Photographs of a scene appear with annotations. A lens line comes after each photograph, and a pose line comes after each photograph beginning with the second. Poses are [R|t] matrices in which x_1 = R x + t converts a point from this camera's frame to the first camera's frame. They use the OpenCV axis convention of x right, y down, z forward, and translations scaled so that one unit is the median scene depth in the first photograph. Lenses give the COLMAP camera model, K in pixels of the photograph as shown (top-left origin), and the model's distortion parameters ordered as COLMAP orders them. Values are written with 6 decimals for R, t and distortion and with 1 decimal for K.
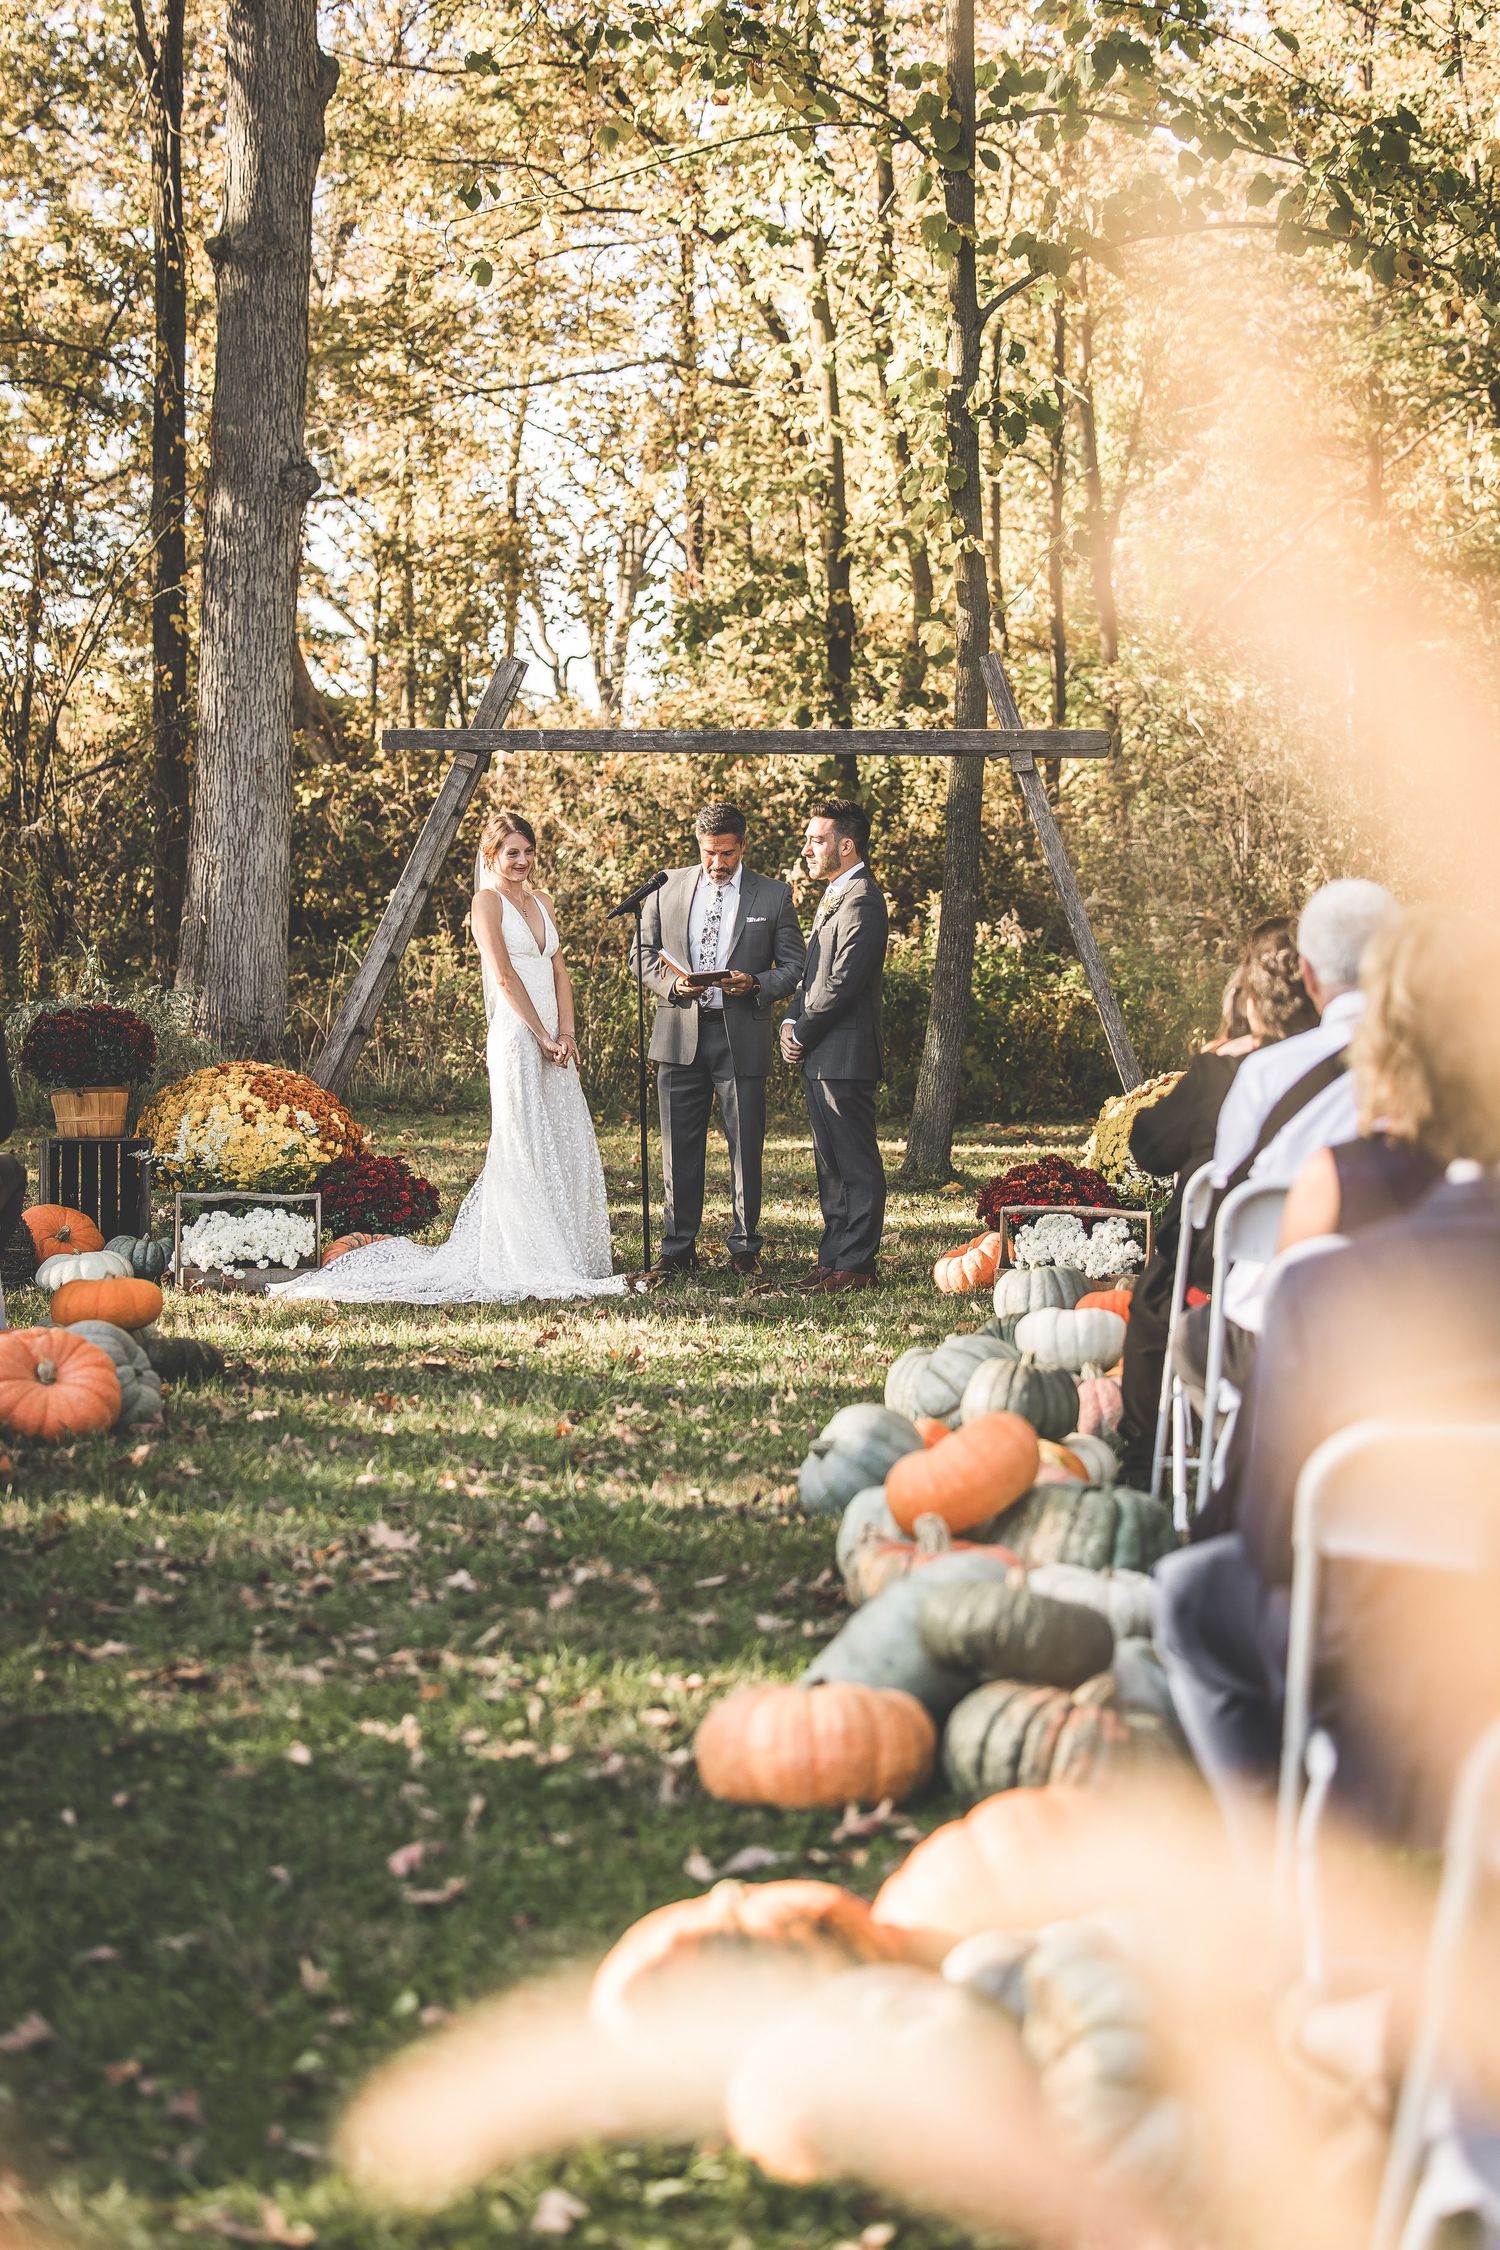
lens RADIAL K [[4784.8, 0, 750.0], [0, 4784.8, 1125.0], [0, 0, 1]] dist [0.021947, 0.023008]
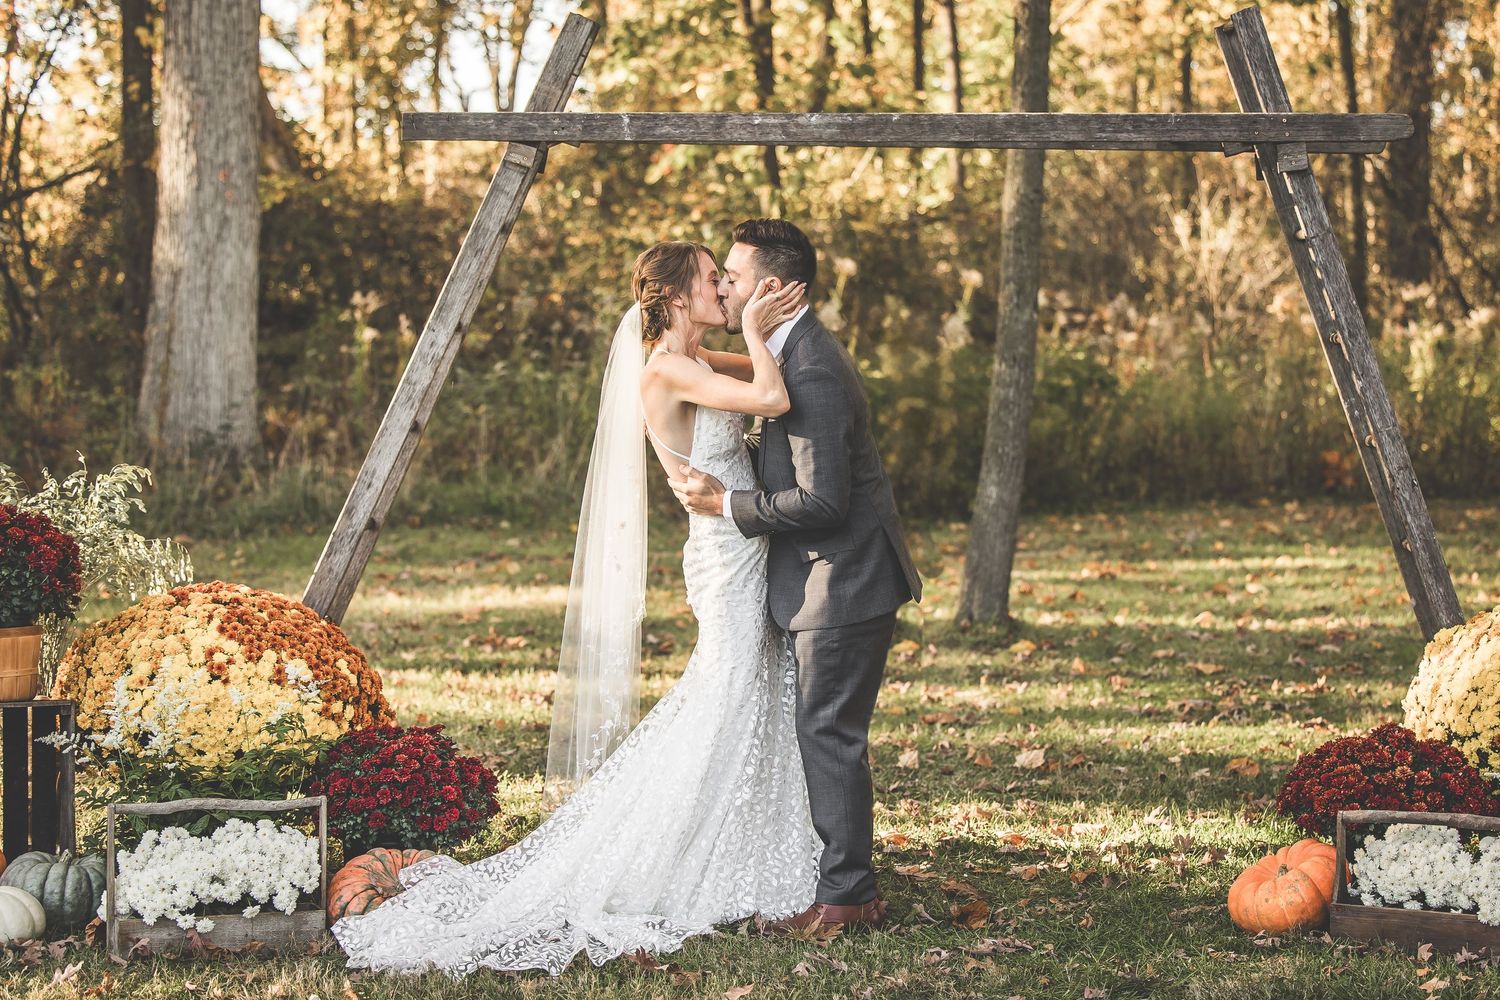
lens RADIAL K [[3342.1, 0, 750.0], [0, 3342.1, 500.0], [0, 0, 1]] dist [0.054617, -0.017710]
pose [[0.998562, -0.004576, 0.053418, -0.054034], [0.003459, 0.999774, 0.020996, -0.036001], [-0.053502, -0.020781, 0.998351, 0.517154]]
